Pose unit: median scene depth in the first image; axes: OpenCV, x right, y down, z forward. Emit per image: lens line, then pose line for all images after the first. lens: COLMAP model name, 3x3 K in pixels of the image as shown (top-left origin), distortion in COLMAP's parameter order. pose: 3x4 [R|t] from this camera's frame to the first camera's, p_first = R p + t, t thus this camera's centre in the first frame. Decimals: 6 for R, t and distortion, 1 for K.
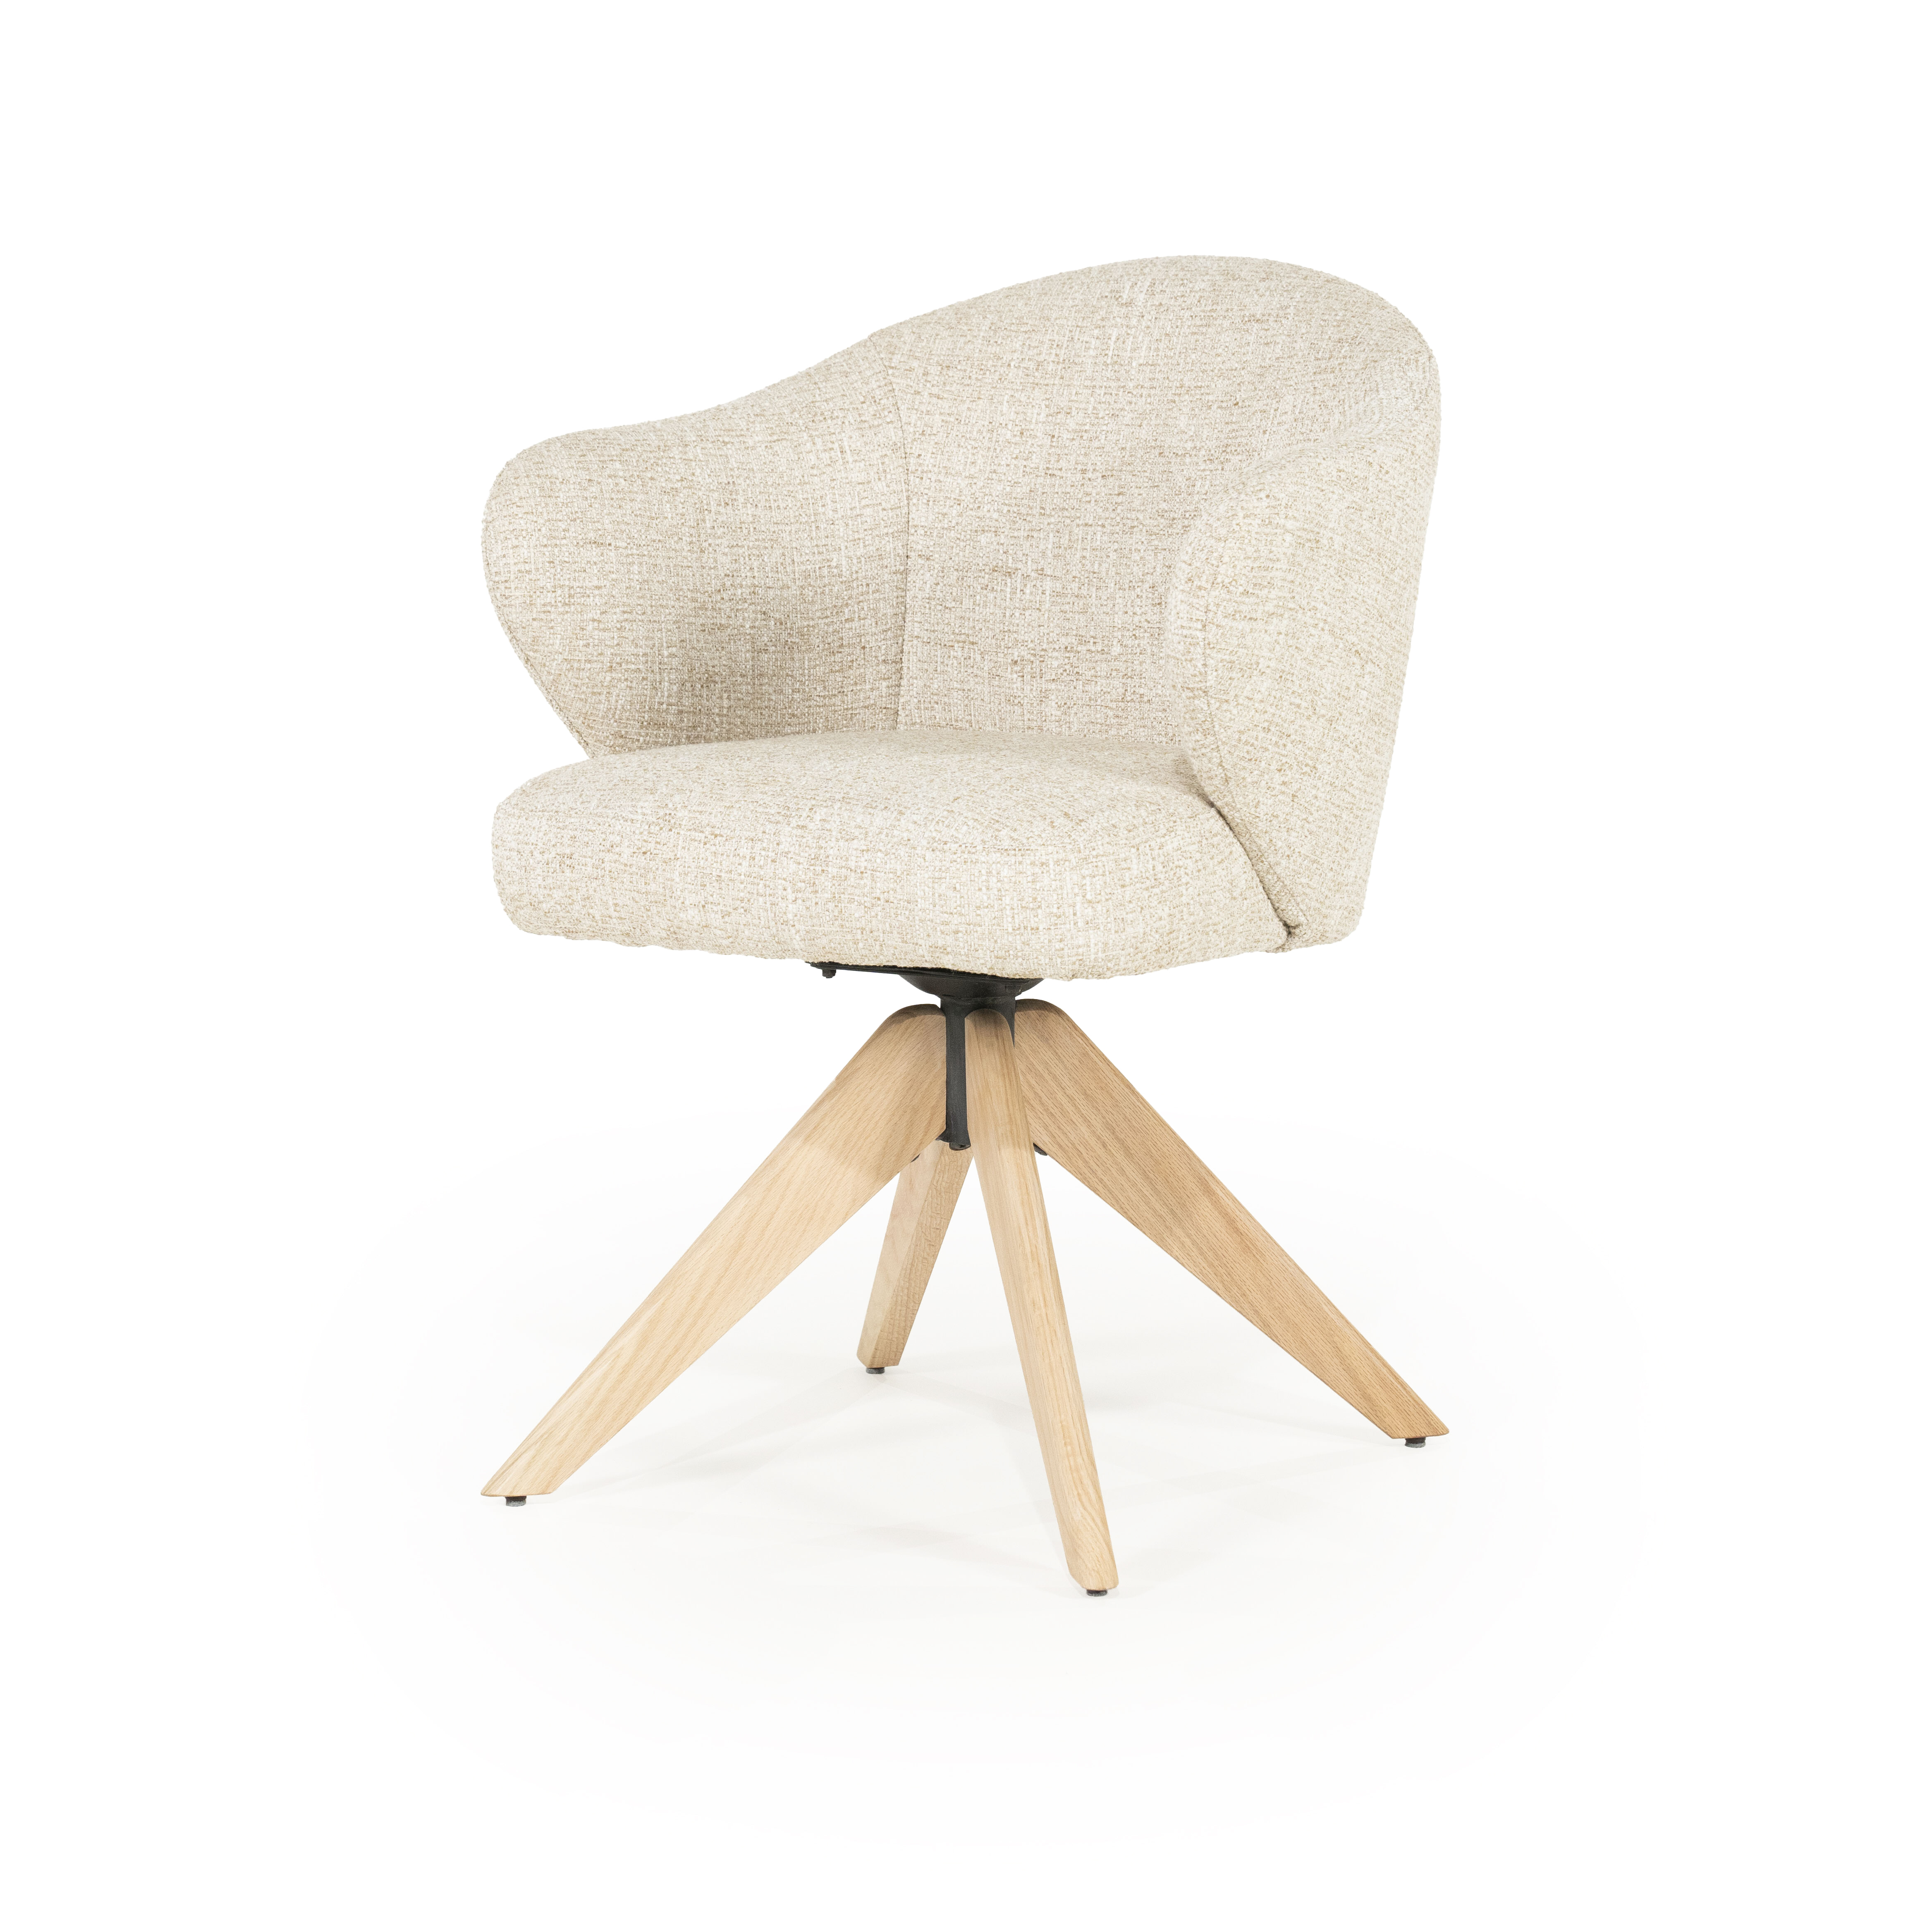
lens RADIAL K [[5486.1, 0, 966.0], [0, 5486.1, 966.0], [0, 0, 1]] dist [0.381417, -0.936212]
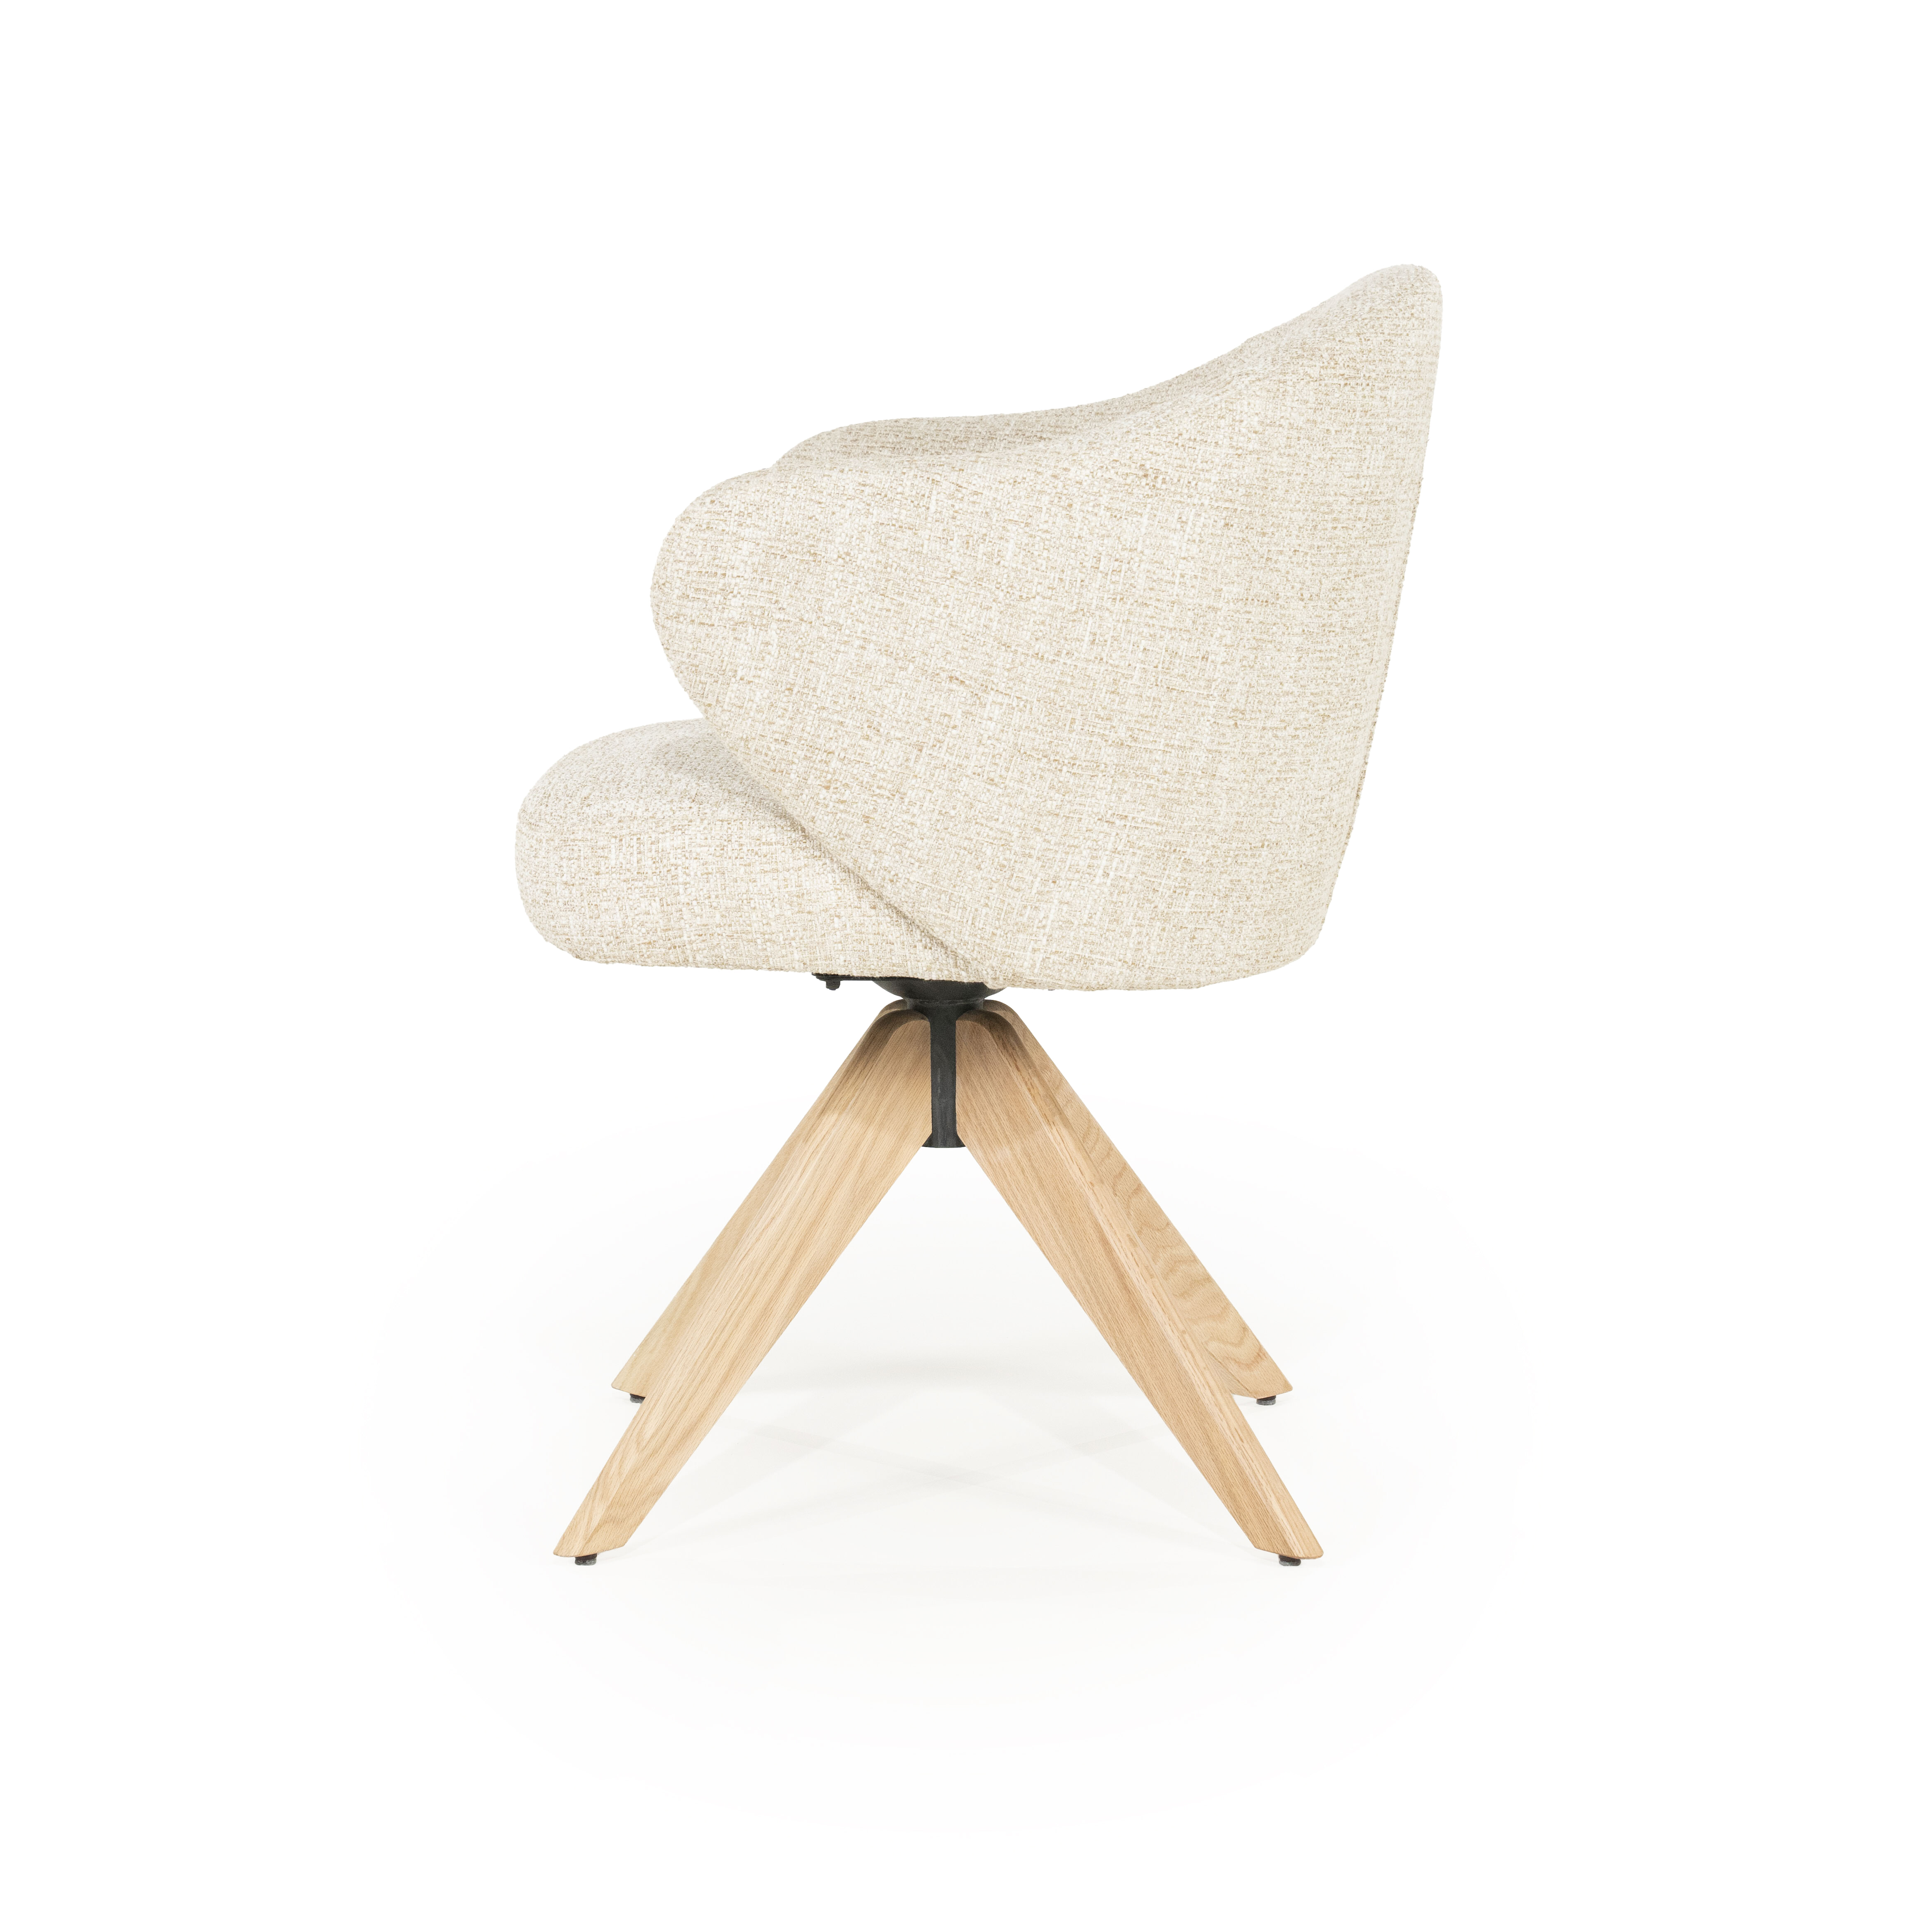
lens RADIAL K [[5486.1, 0, 966.0], [0, 5486.1, 966.0], [0, 0, 1]] dist [0.381417, -0.936212]
pose [[0.497955, 0.133617, -0.856847, 0.853726], [-0.131724, 0.988248, 0.077557, -0.077944], [0.857140, 0.074248, 0.509704, 0.492494]]
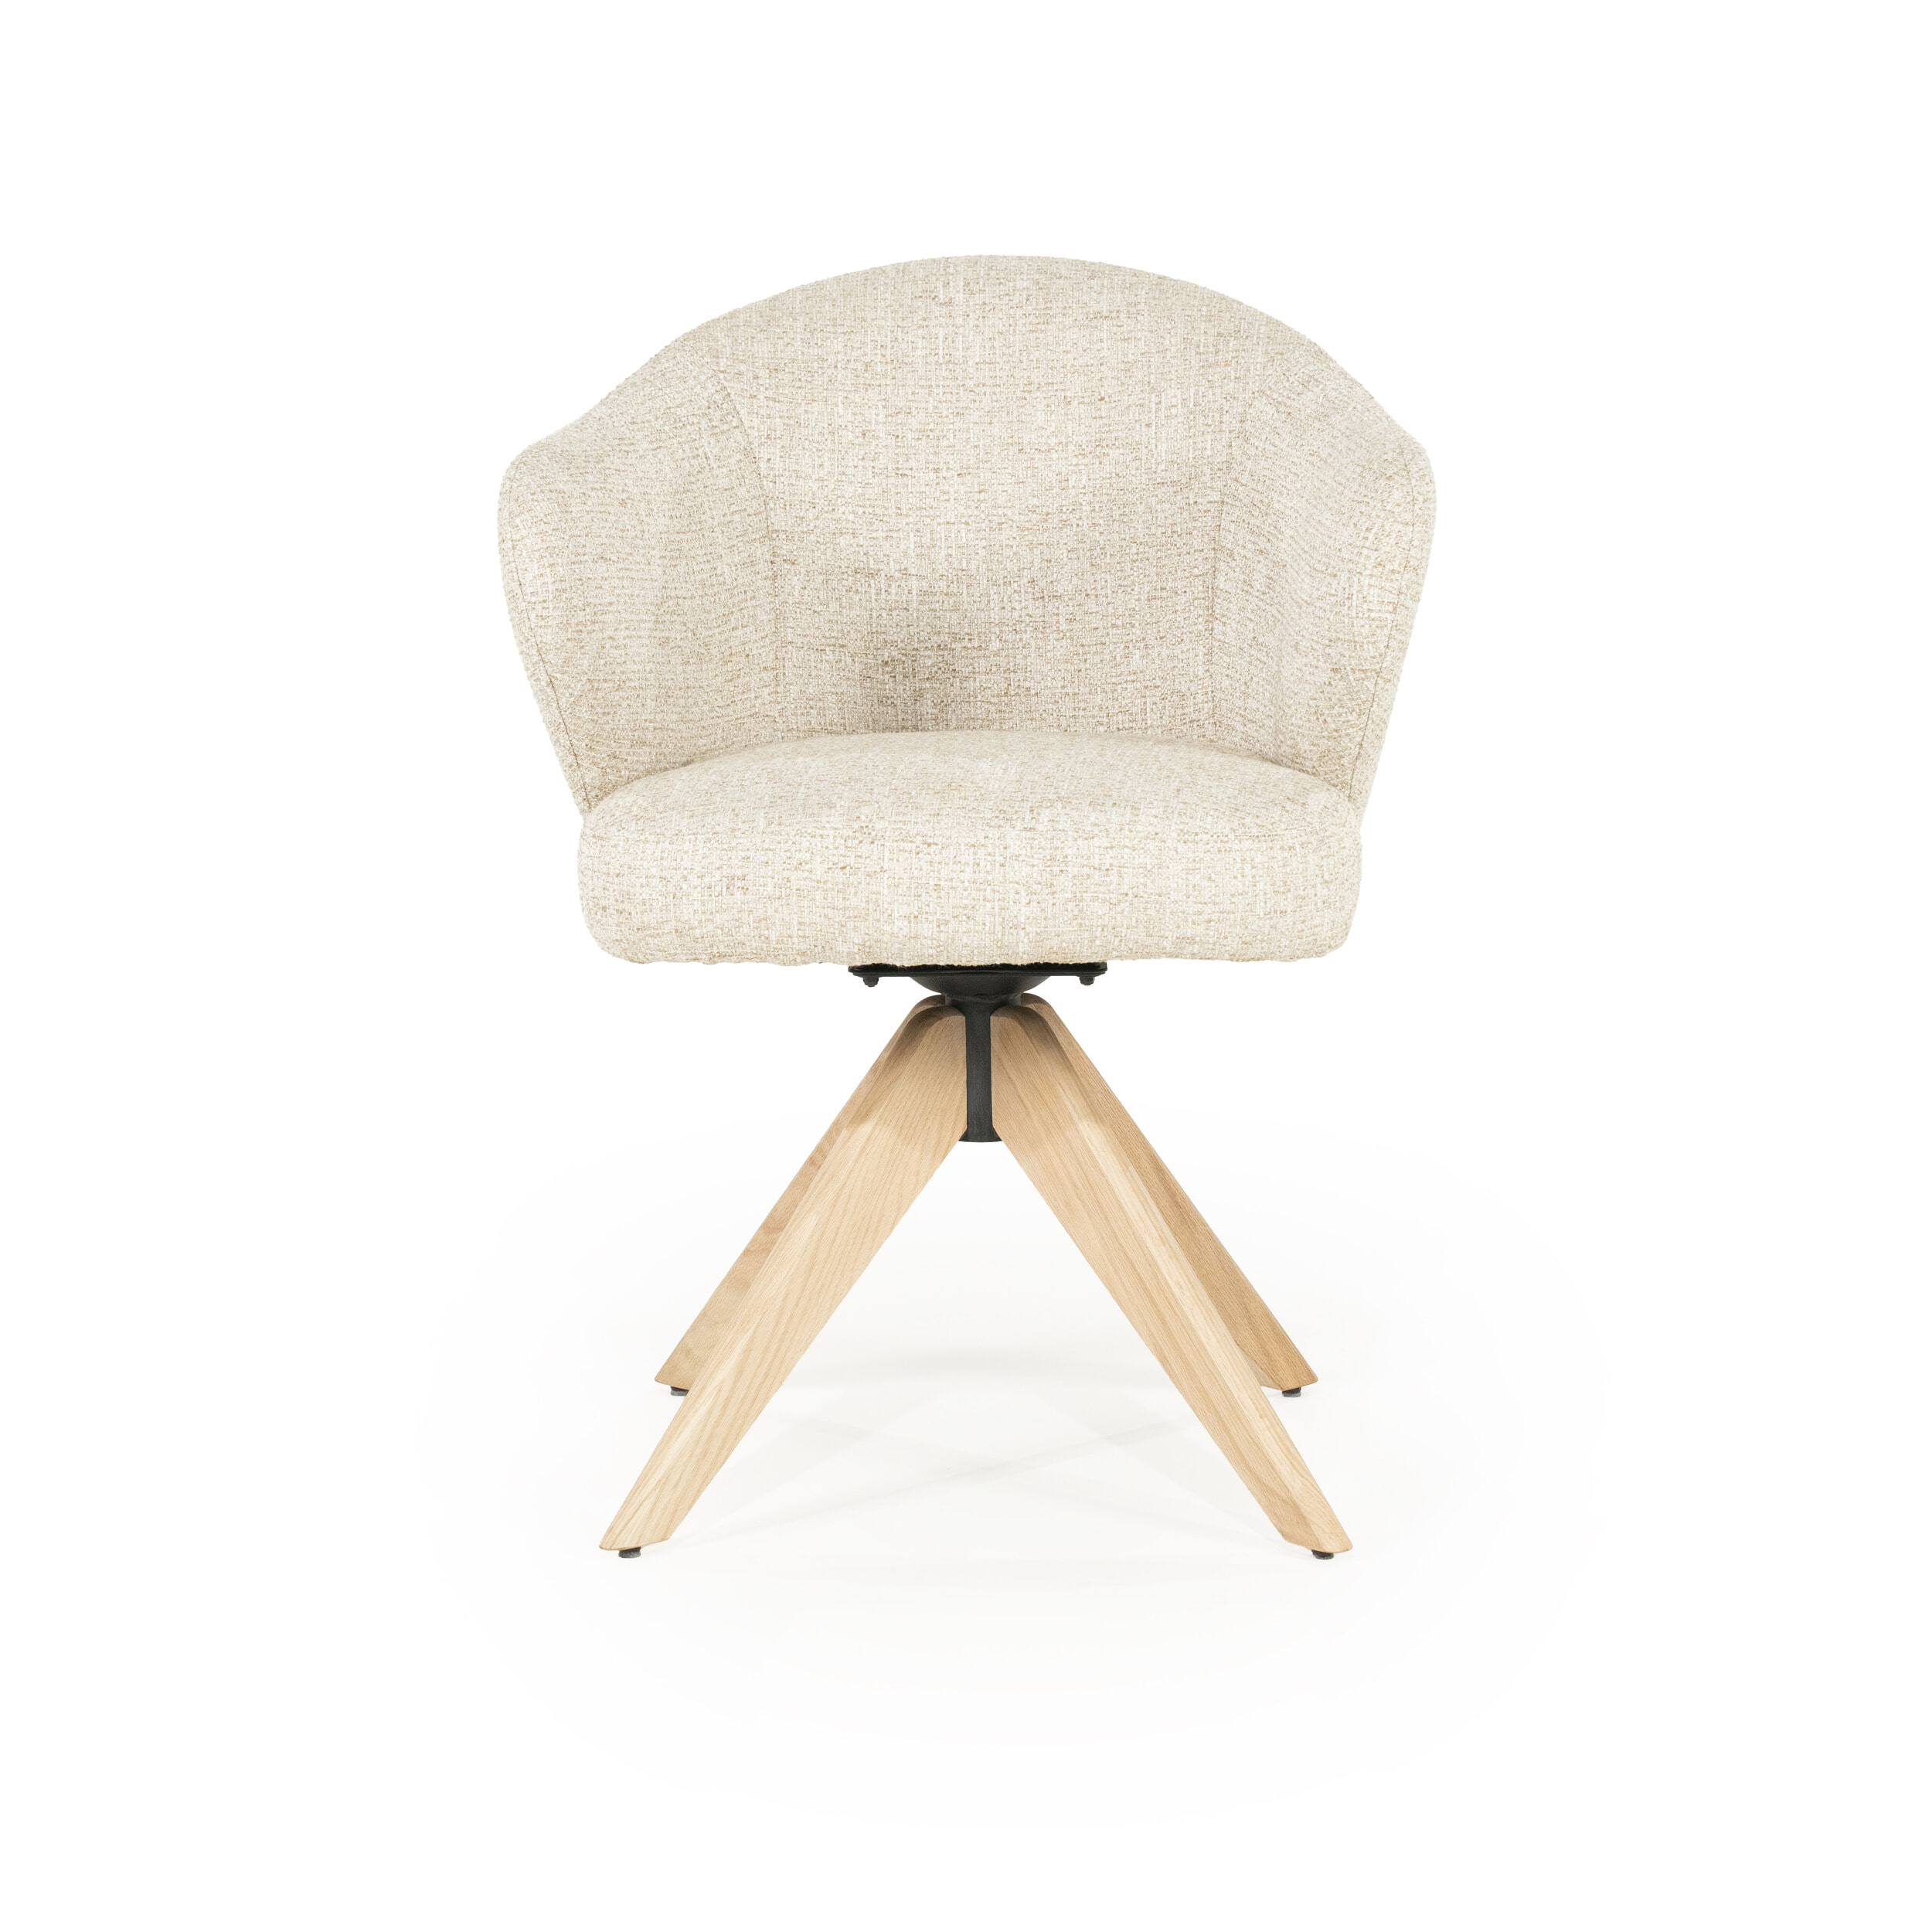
lens RADIAL K [[5486.1, 0, 966.0], [0, 5486.1, 966.0], [0, 0, 1]] dist [0.381417, -0.936212]
pose [[0.866107, -0.076048, 0.494039, -0.493514], [0.076754, 0.996871, 0.018891, -0.018712], [-0.493930, 0.021558, 0.869234, 0.128905]]
